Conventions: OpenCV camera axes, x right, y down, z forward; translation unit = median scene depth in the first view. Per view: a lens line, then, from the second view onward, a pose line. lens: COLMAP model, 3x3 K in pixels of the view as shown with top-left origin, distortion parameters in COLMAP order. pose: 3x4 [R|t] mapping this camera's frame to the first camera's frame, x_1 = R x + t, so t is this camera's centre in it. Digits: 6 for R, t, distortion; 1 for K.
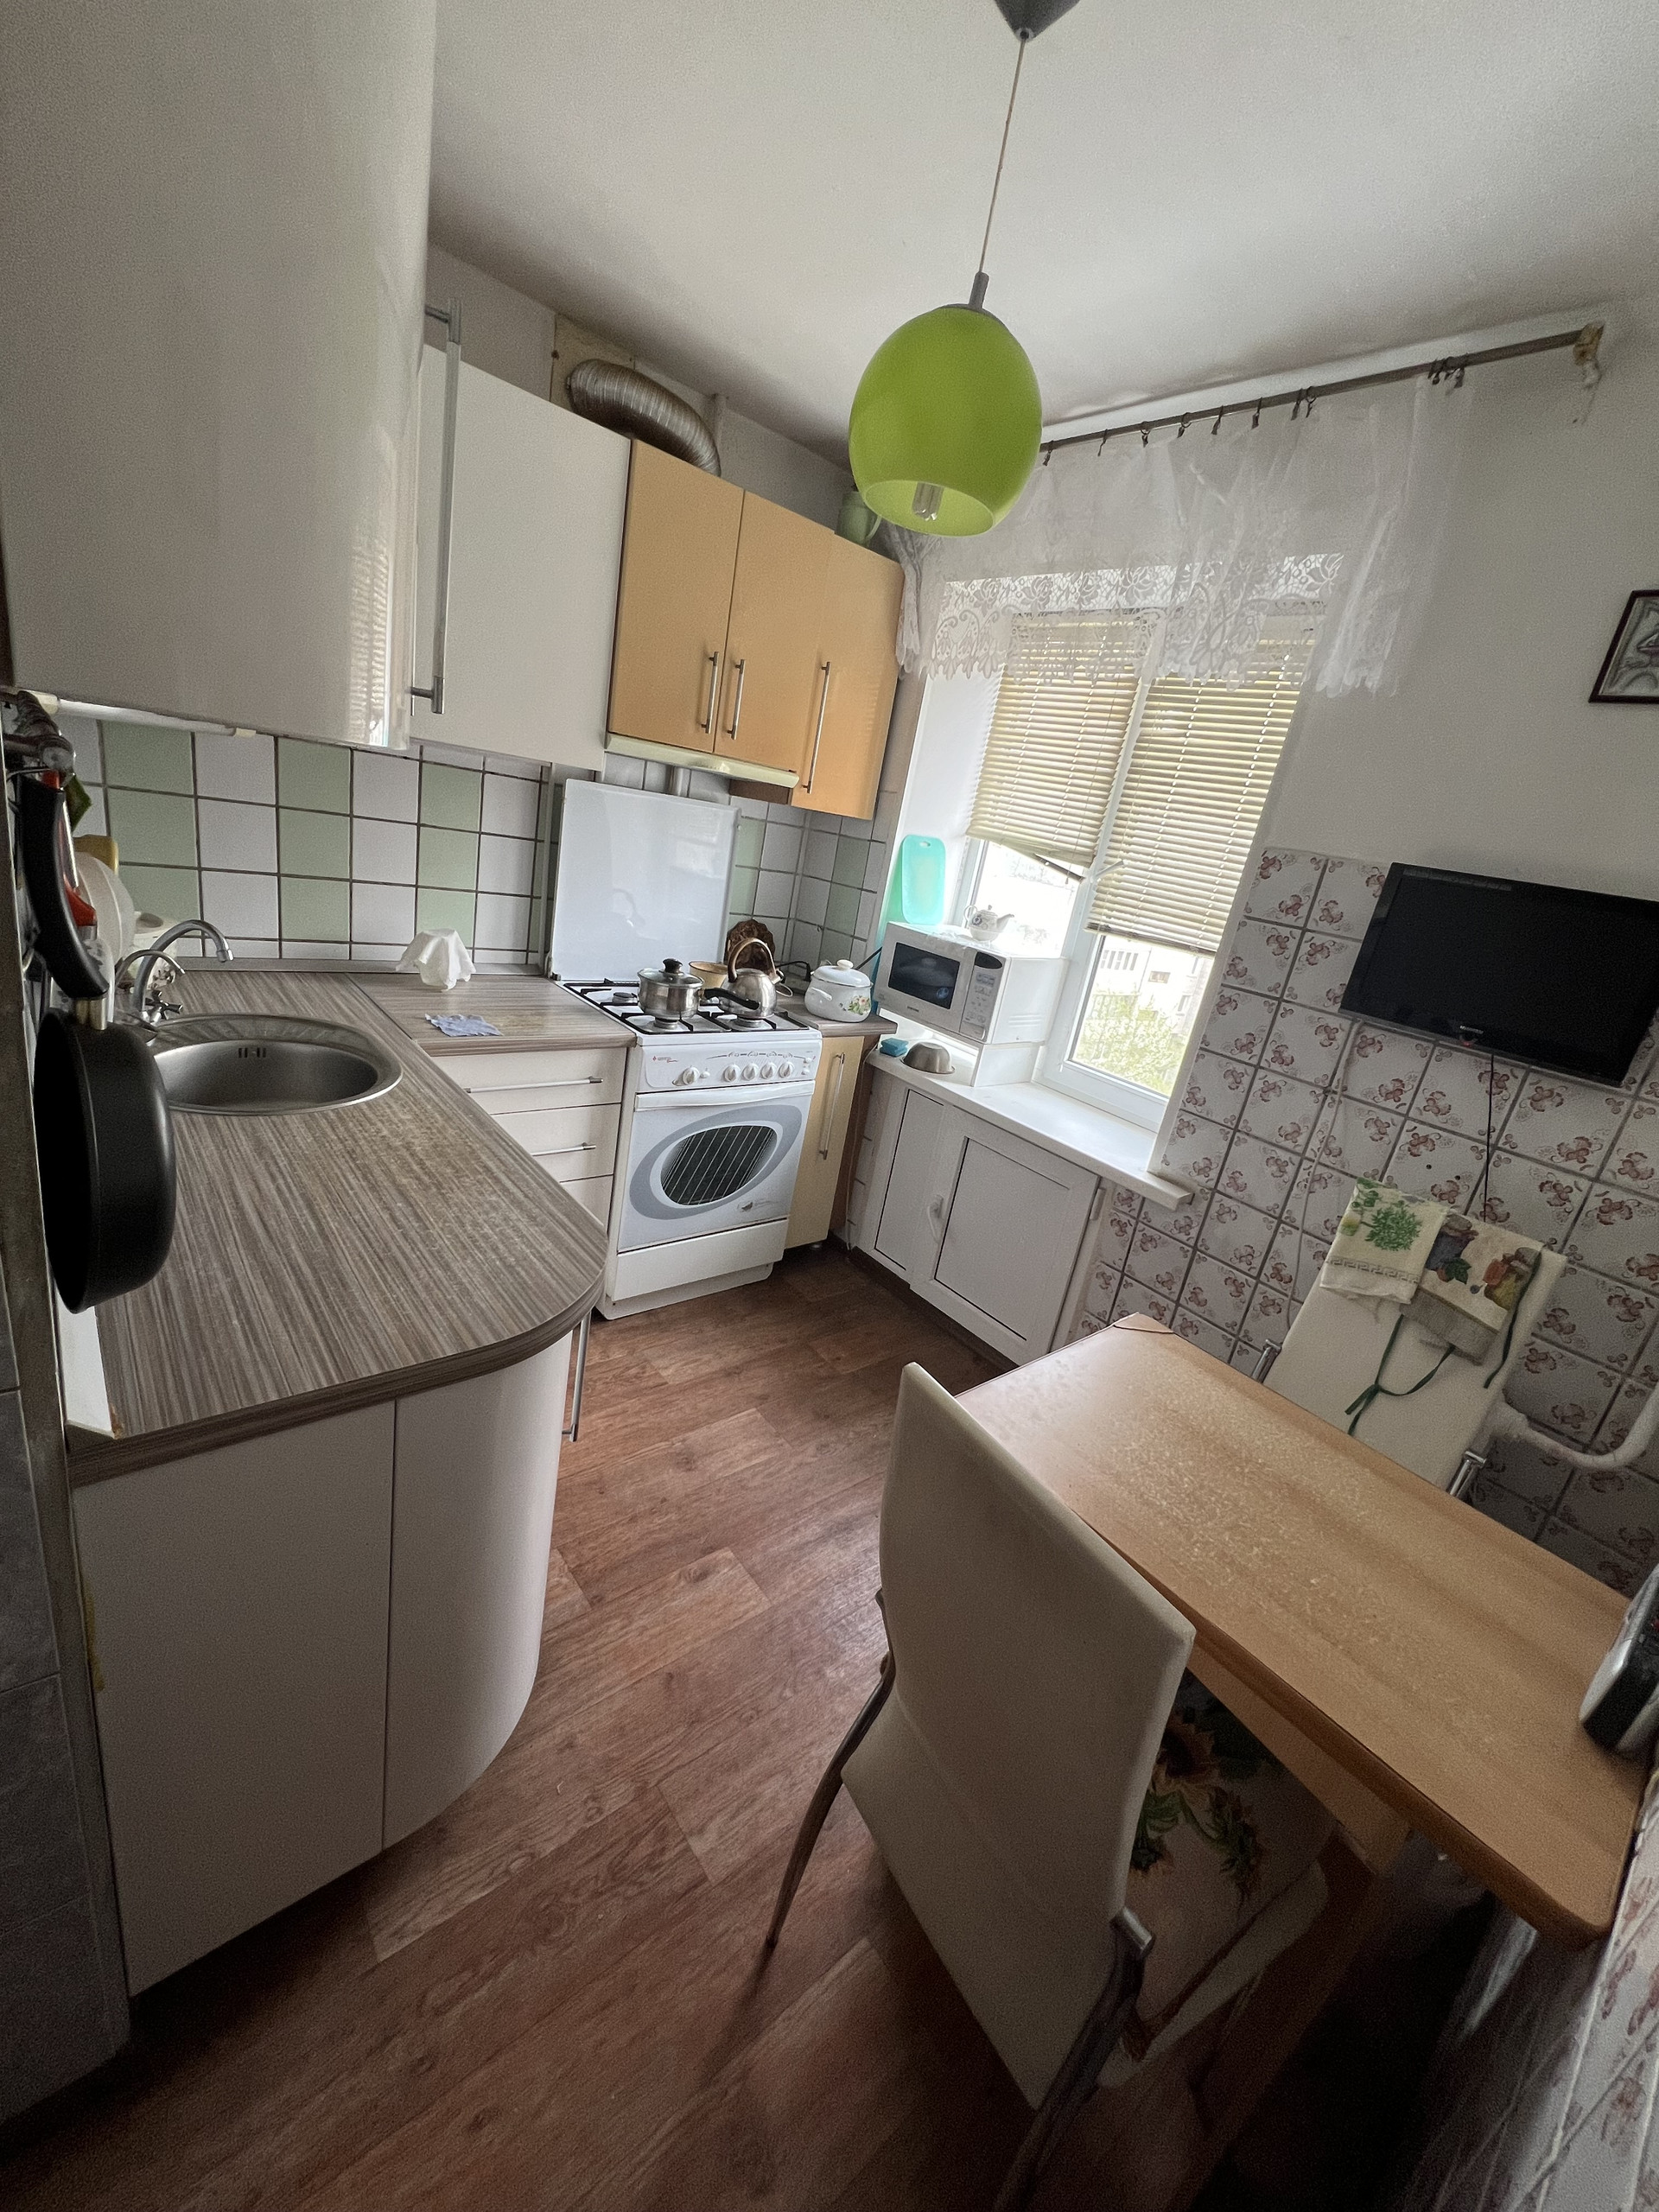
lens RADIAL K [[884.4, 0, 827.7], [0, 884.4, 1099.0], [0, 0, 1]] dist [-0.003379, 0.000705]
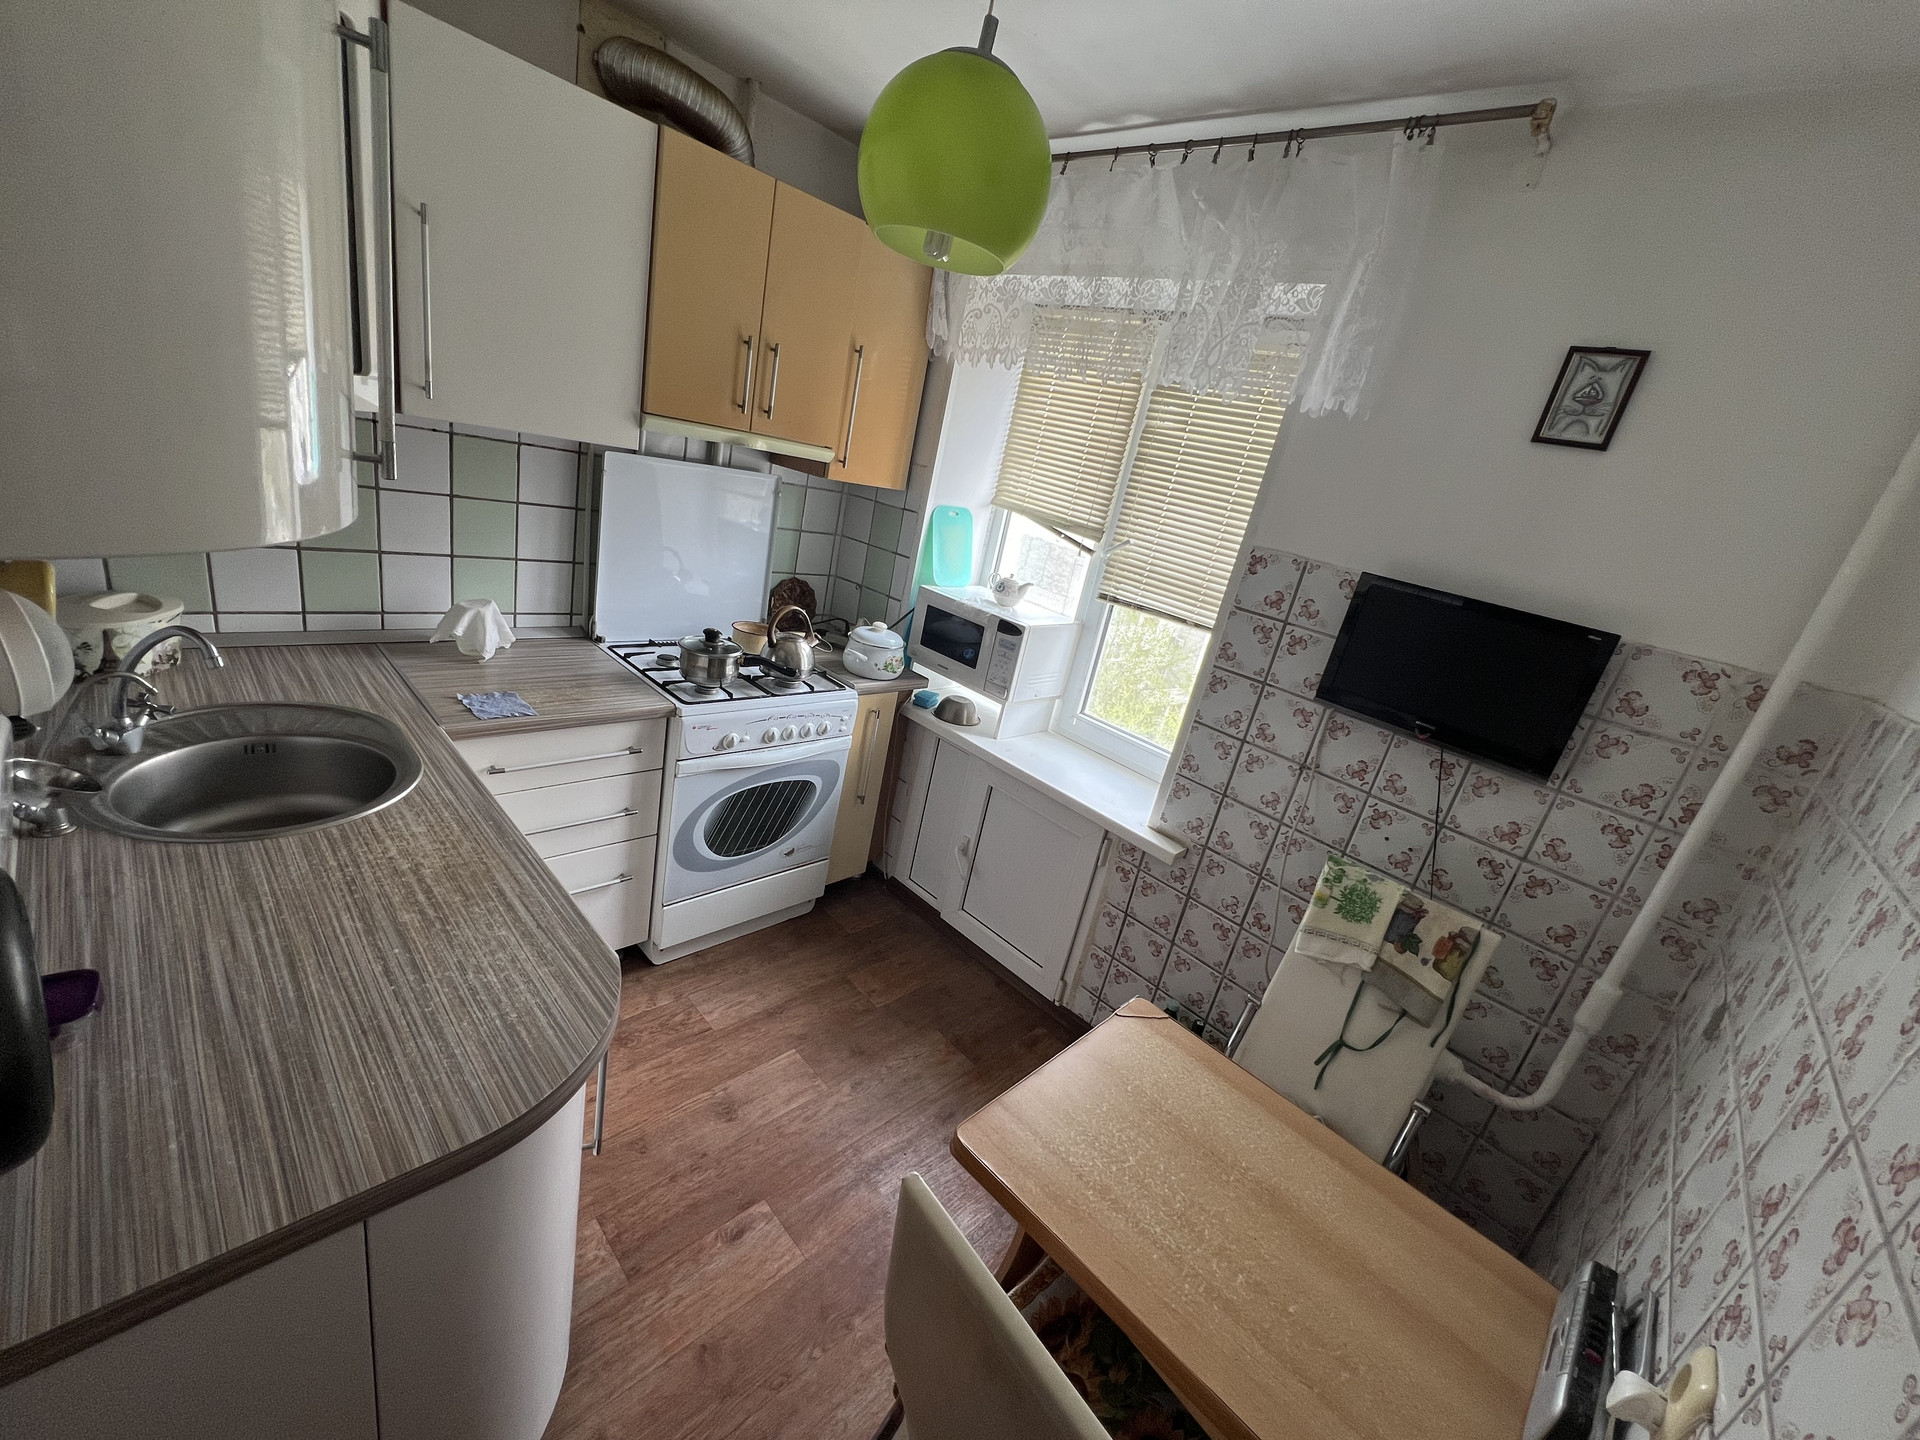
lens RADIAL K [[767.7, 0, 960.0], [0, 767.7, 720.0], [0, 0, 1]] dist [-0.003379, 0.000705]
pose [[0.994586, -0.003910, 0.103841, 0.027609], [-0.000136, 0.999242, 0.038928, -0.106664], [-0.103915, -0.038731, 0.993832, 0.072314]]
